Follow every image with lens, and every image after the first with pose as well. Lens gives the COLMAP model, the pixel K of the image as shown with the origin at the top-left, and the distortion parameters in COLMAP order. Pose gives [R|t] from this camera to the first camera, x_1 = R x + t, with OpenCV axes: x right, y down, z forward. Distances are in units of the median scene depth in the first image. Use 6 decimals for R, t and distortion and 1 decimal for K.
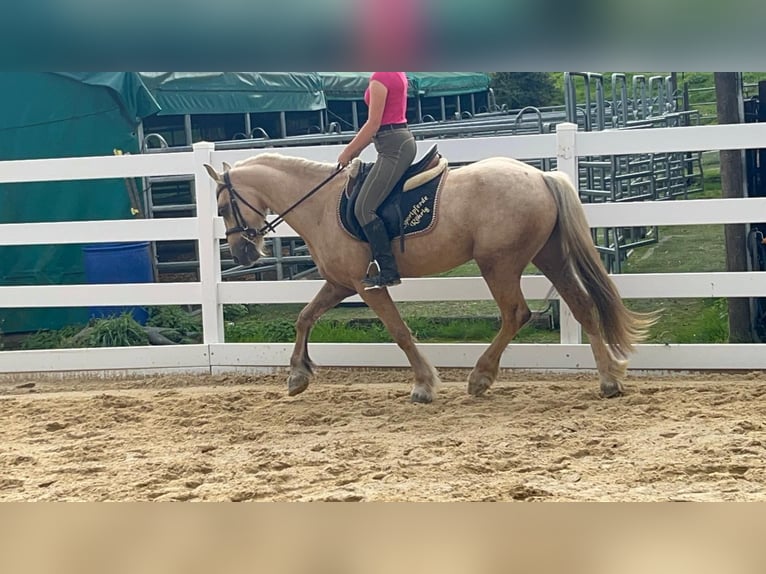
lens RADIAL K [[1543.3, 0, 403.5], [0, 1543.3, 297.9], [0, 0, 1]] dist [0.075614, -0.401263]
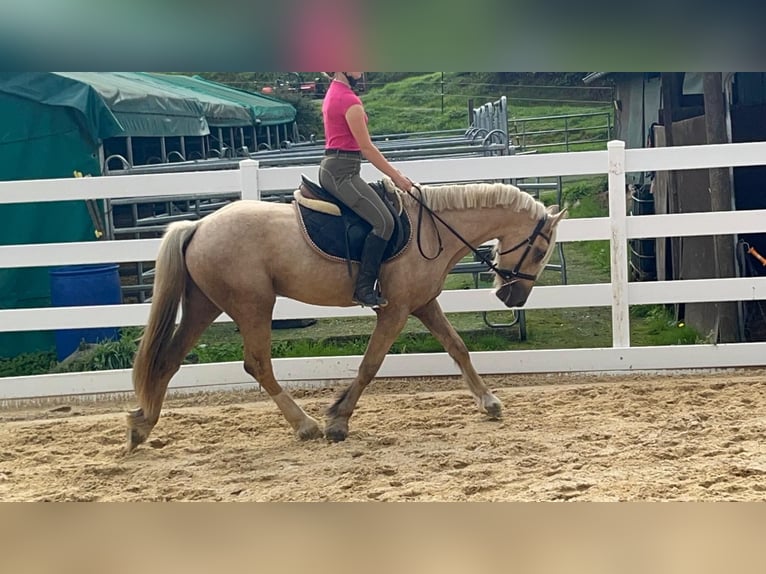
lens RADIAL K [[1543.3, 0, 403.5], [0, 1543.3, 297.9], [0, 0, 1]] dist [0.075614, -0.401263]
pose [[0.969534, -0.020641, 0.244086, -0.228827], [0.026775, 0.999403, -0.021842, 0.011502], [-0.243490, 0.027712, 0.969507, -0.000302]]
